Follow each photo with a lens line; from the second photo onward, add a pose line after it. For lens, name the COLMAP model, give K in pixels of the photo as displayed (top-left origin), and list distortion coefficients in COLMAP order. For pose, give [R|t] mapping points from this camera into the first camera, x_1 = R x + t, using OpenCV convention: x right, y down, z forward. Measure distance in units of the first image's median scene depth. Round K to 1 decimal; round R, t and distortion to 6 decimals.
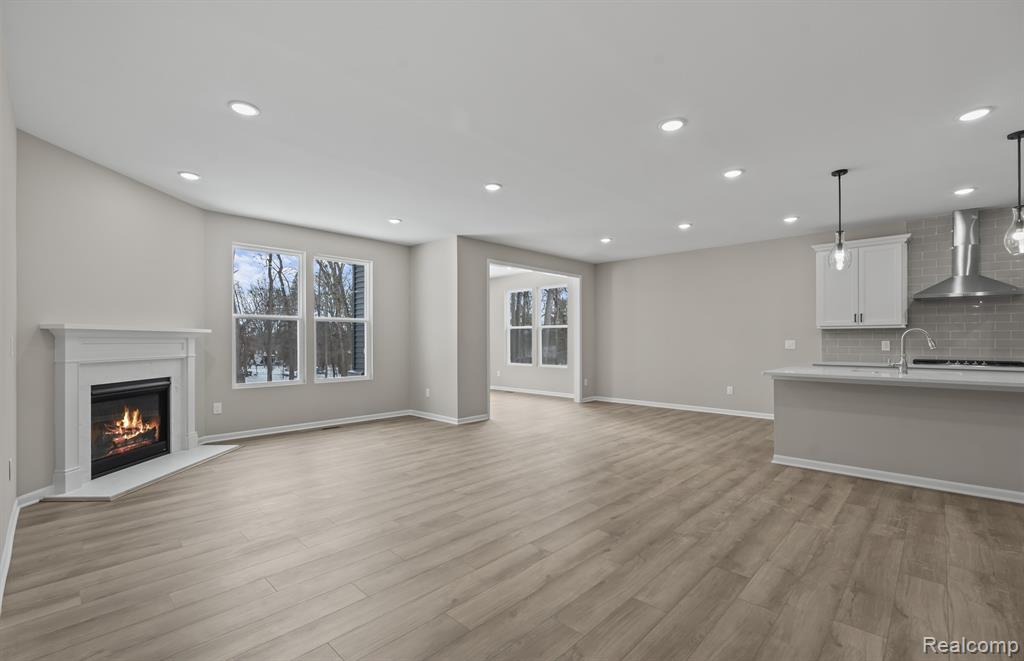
lens RADIAL K [[449.0, 0, 526.6], [0, 449.0, 338.2], [0, 0, 1]] dist [-0.002524, -0.000140]
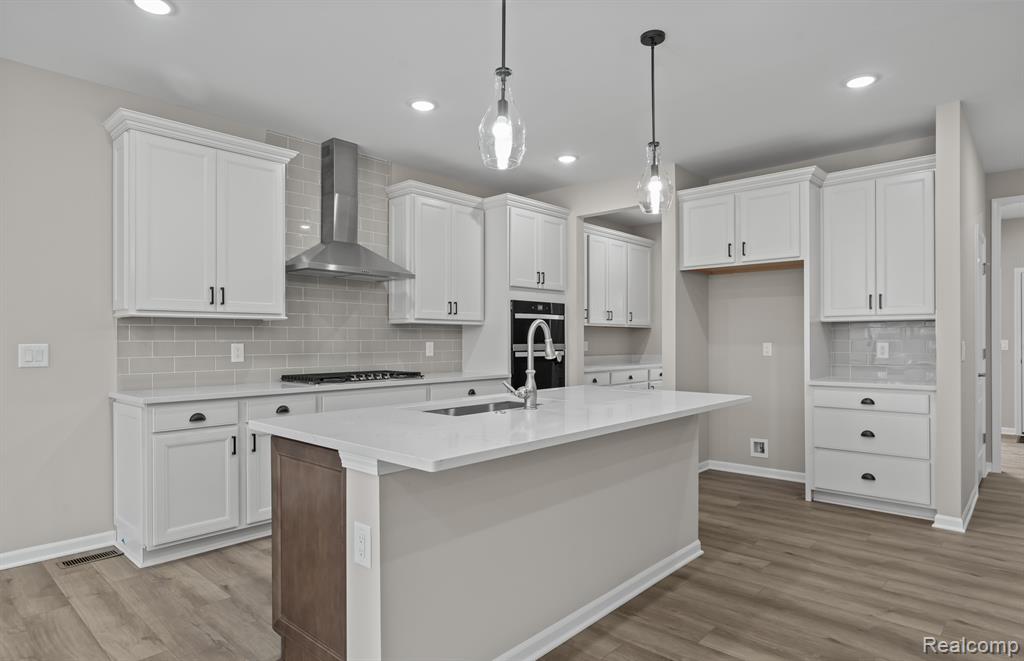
lens RADIAL K [[578.5, 0, 509.4], [0, 578.5, 339.9], [0, 0, 1]] dist [0.003986, 0.001000]
pose [[0.016786, 0.001736, 0.999858, 0.168636], [0.000304, 0.999998, -0.001741, 0.003505], [-0.999859, 0.000333, 0.016785, 0.907117]]
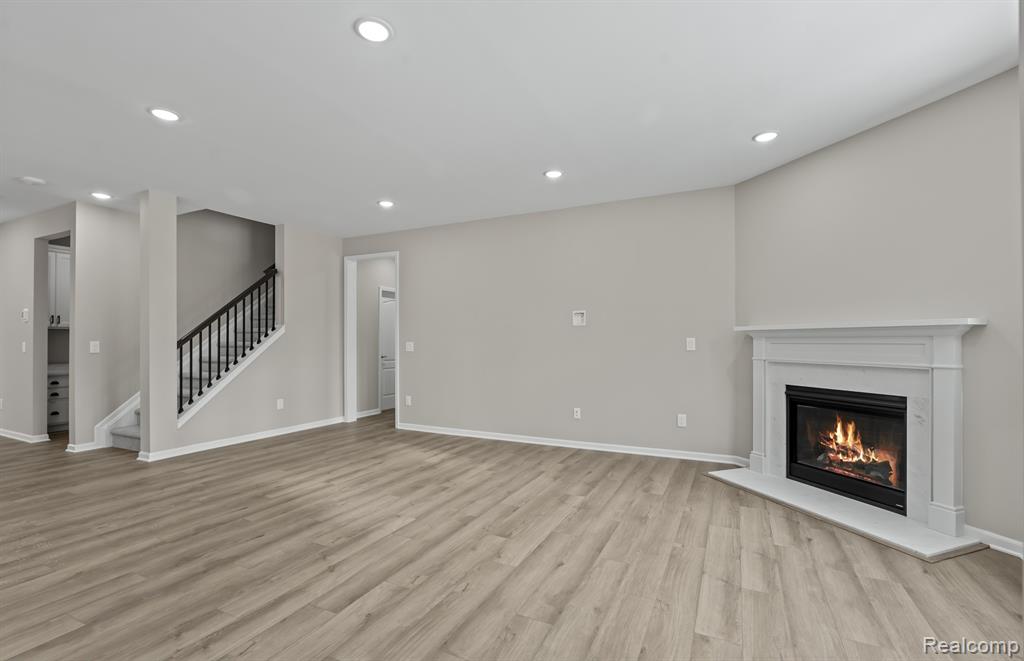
lens RADIAL K [[452.3, 0, 516.9], [0, 452.3, 340.5], [0, 0, 1]] dist [-0.009658, 0.000367]
pose [[-0.960975, -0.001219, -0.276632, -0.087632], [0.000796, 0.999974, -0.007172, 0.010361], [0.276634, -0.007112, -0.960949, 1.487575]]
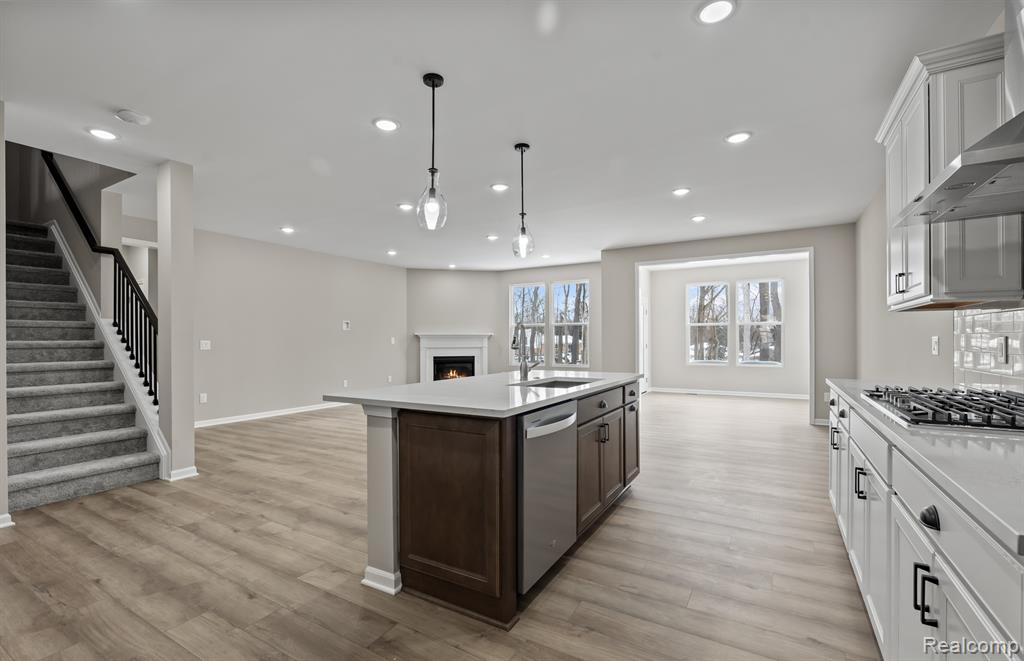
lens RADIAL K [[474.4, 0, 512.6], [0, 474.4, 337.3], [0, 0, 1]] dist [-0.004350, -0.000346]
pose [[0.206810, -0.006203, -0.978361, 1.479596], [0.007898, 0.999958, -0.004671, 0.008797], [0.978349, -0.006762, 0.206850, 0.724454]]
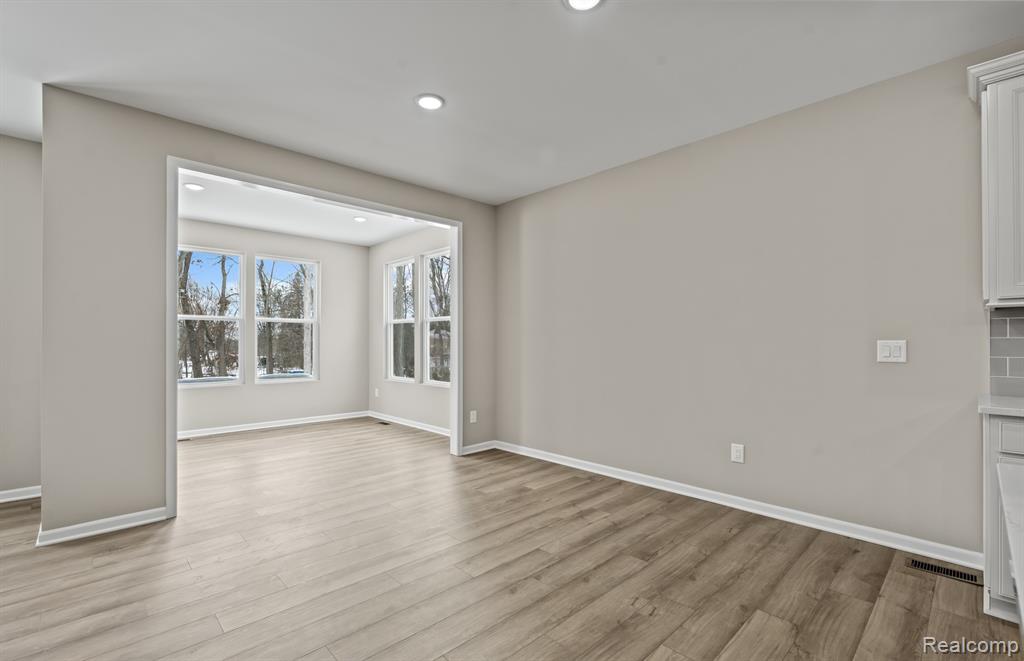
lens RADIAL K [[450.5, 0, 509.7], [0, 450.5, 340.0], [0, 0, 1]] dist [-0.004328, -0.000083]
pose [[0.997150, 0.000909, -0.075442, 0.430489], [-0.000948, 0.999999, -0.000481, 0.007548], [0.075442, 0.000552, 0.997150, 0.885132]]
